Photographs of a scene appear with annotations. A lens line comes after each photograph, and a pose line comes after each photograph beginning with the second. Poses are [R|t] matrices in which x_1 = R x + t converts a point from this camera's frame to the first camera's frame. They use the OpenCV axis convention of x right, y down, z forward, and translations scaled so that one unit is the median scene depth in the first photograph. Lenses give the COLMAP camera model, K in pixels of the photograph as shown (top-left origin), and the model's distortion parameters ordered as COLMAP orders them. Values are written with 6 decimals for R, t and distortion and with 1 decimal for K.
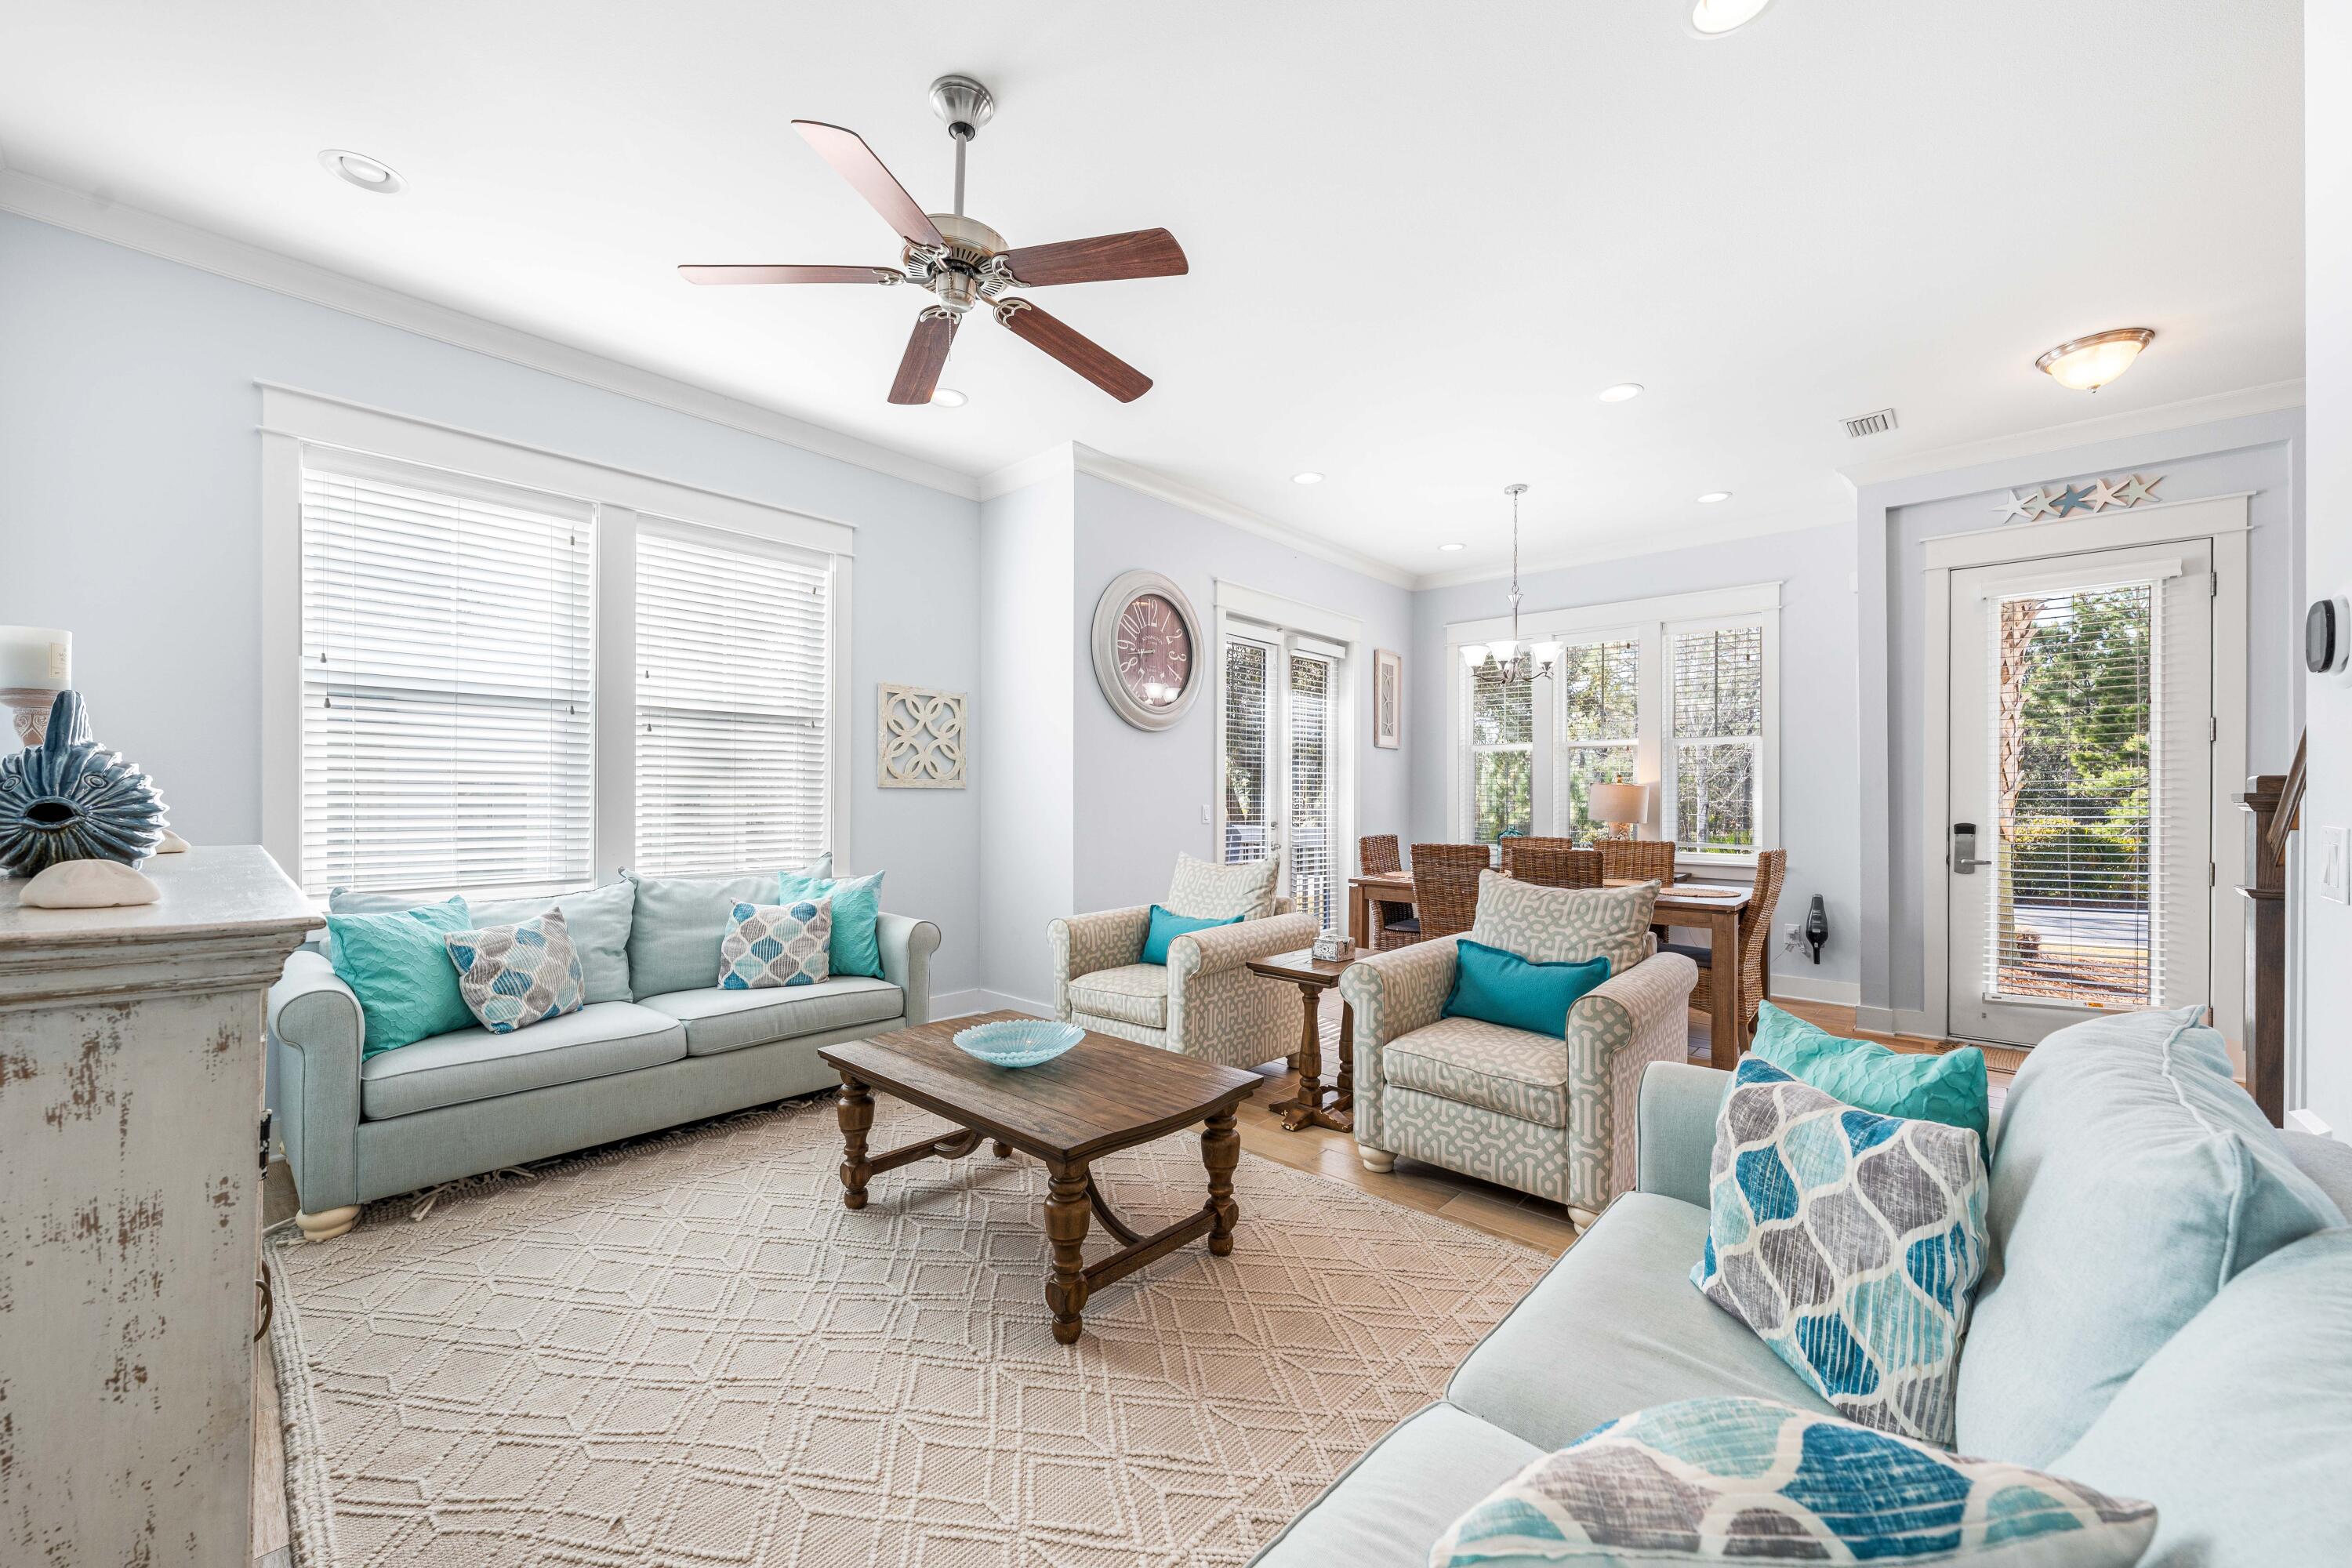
lens RADIAL K [[929.4, 0, 1175.3], [0, 929.4, 803.4], [0, 0, 1]] dist [-0.000177, -0.000045]
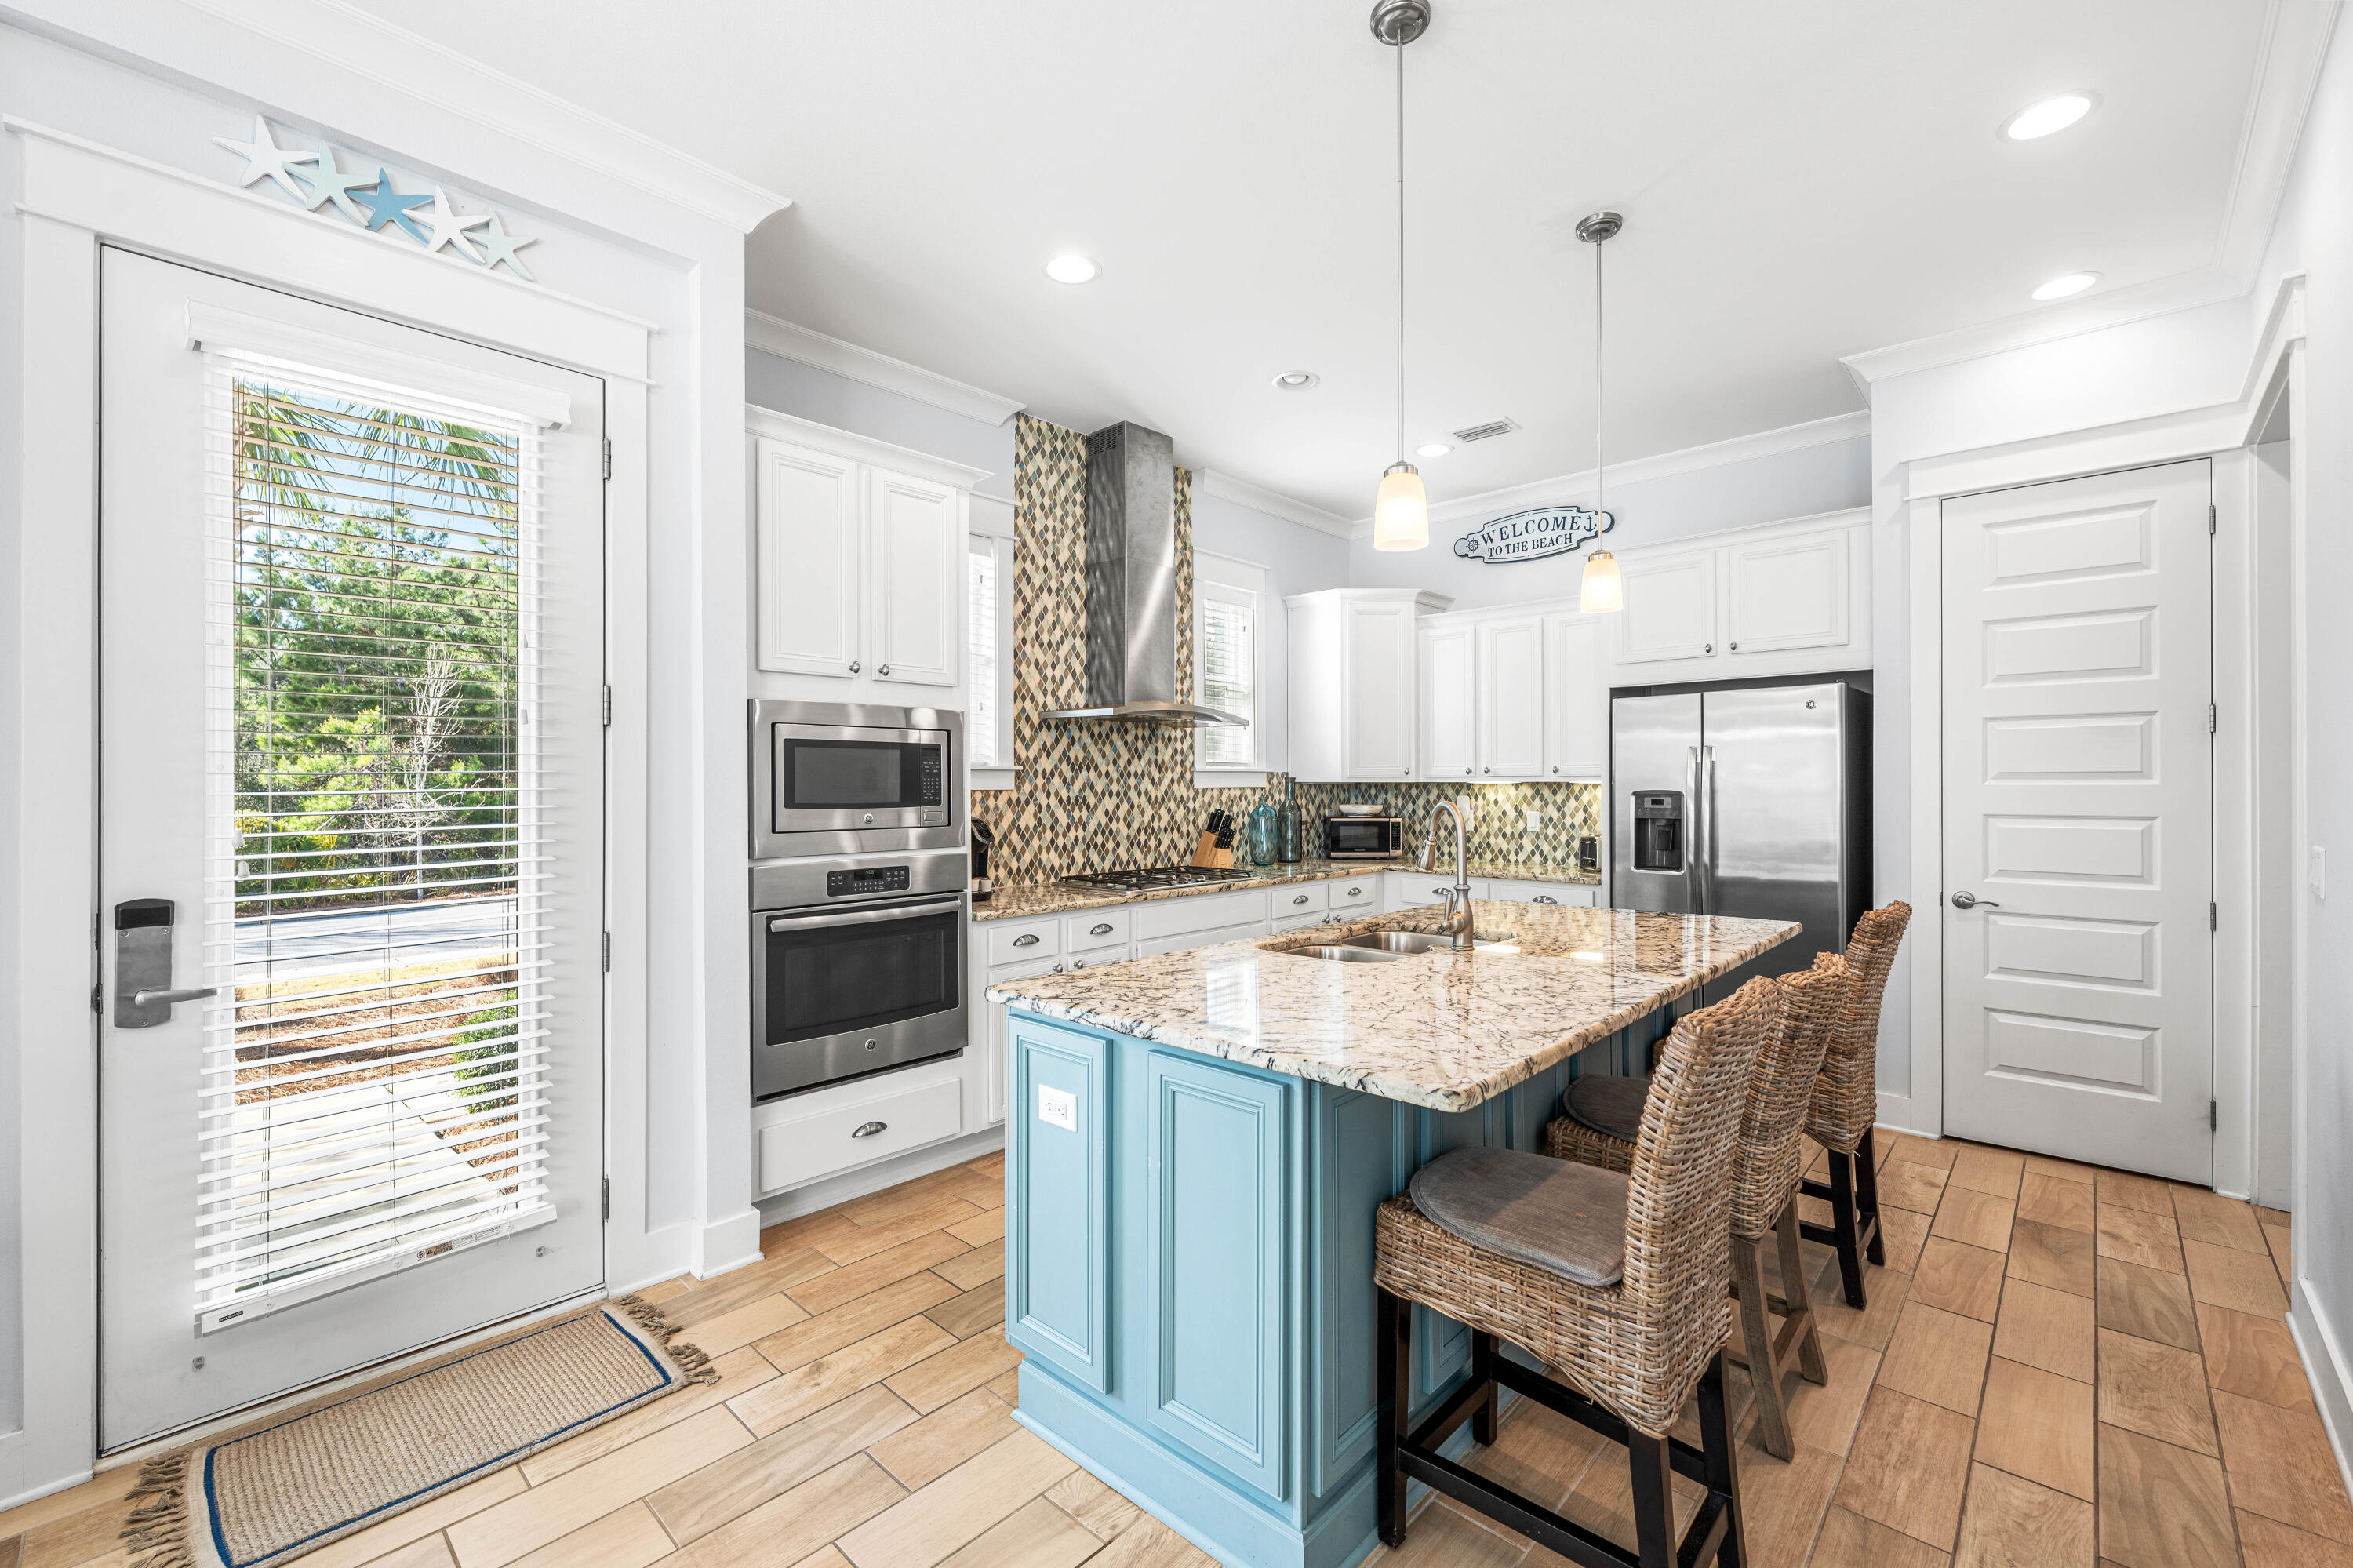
lens RADIAL K [[978.0, 0, 1166.7], [0, 978.0, 783.7], [0, 0, 1]] dist [-0.002828, -0.000430]
pose [[0.044490, -0.000531, 0.999010, 0.482247], [0.003435, 0.999994, 0.000378, -0.027891], [-0.999004, 0.003415, 0.044492, 0.579458]]
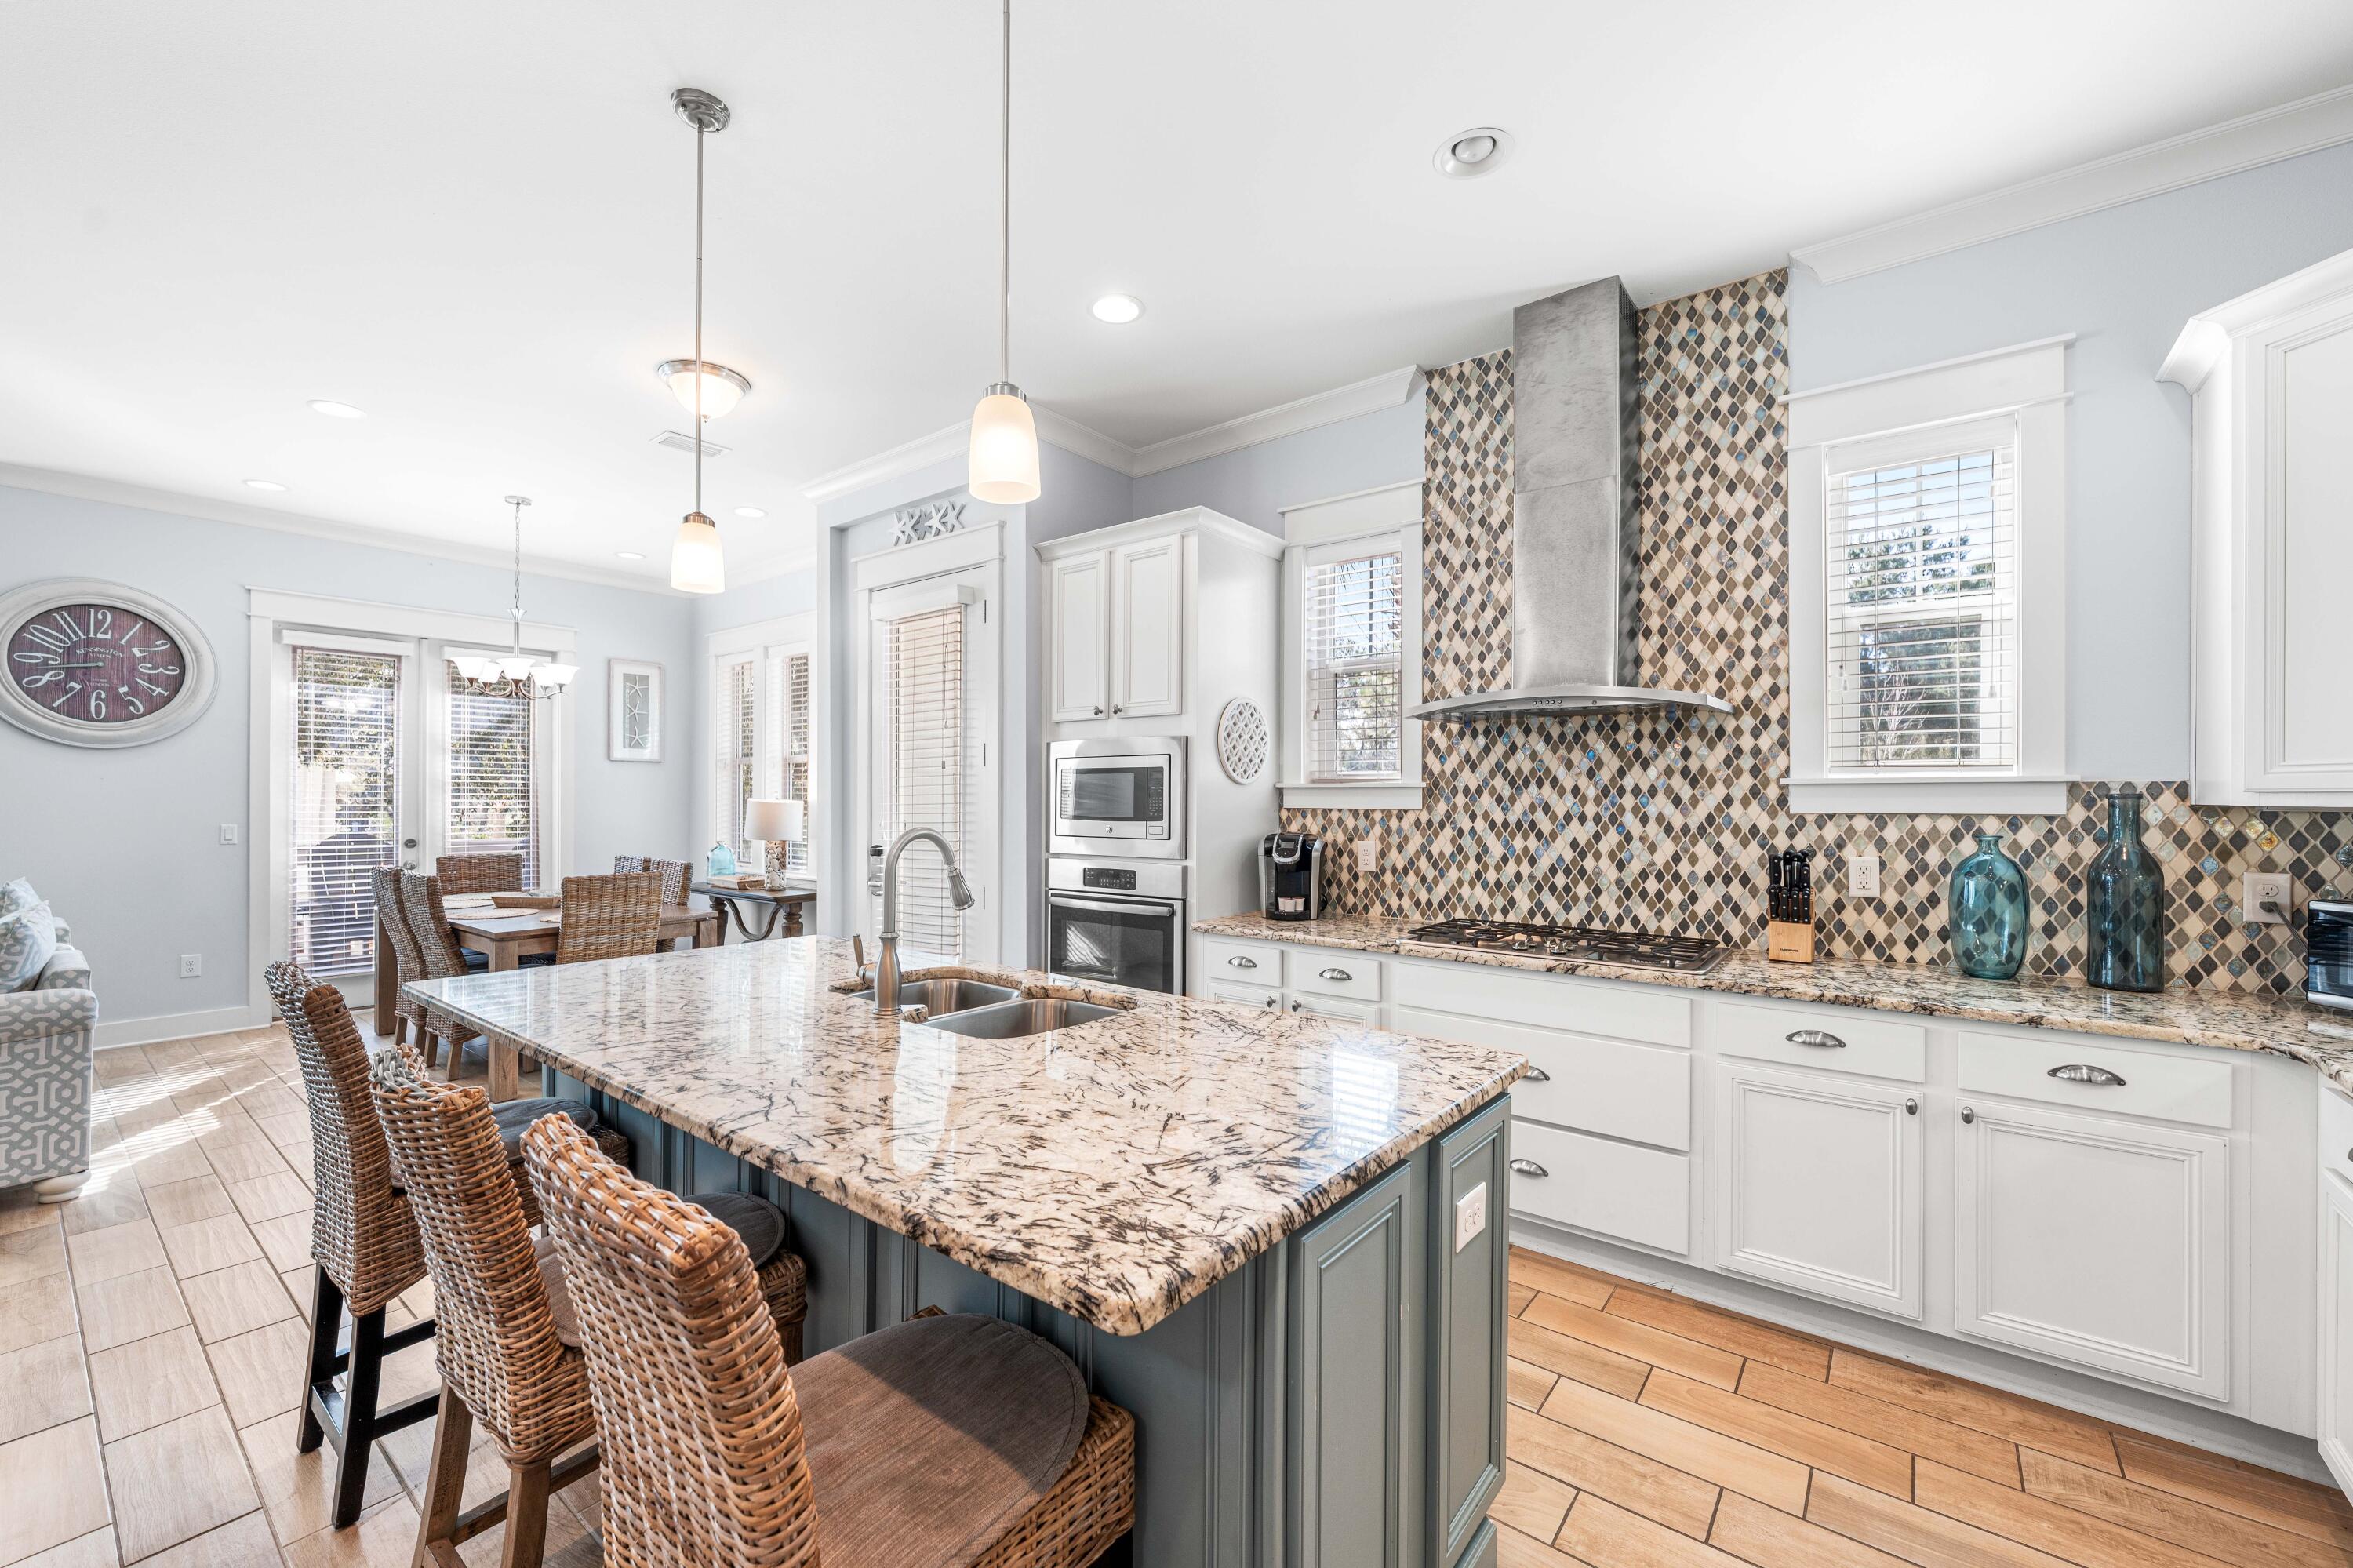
lens RADIAL K [[929.8, 0, 1153.4], [0, 929.8, 798.5], [0, 0, 1]] dist [-0.000177, -0.000045]
pose [[0.999190, 0.004448, 0.040006, 1.175195], [-0.004337, 0.999987, -0.002856, -0.028494], [-0.040018, 0.002680, 0.999195, -0.013381]]
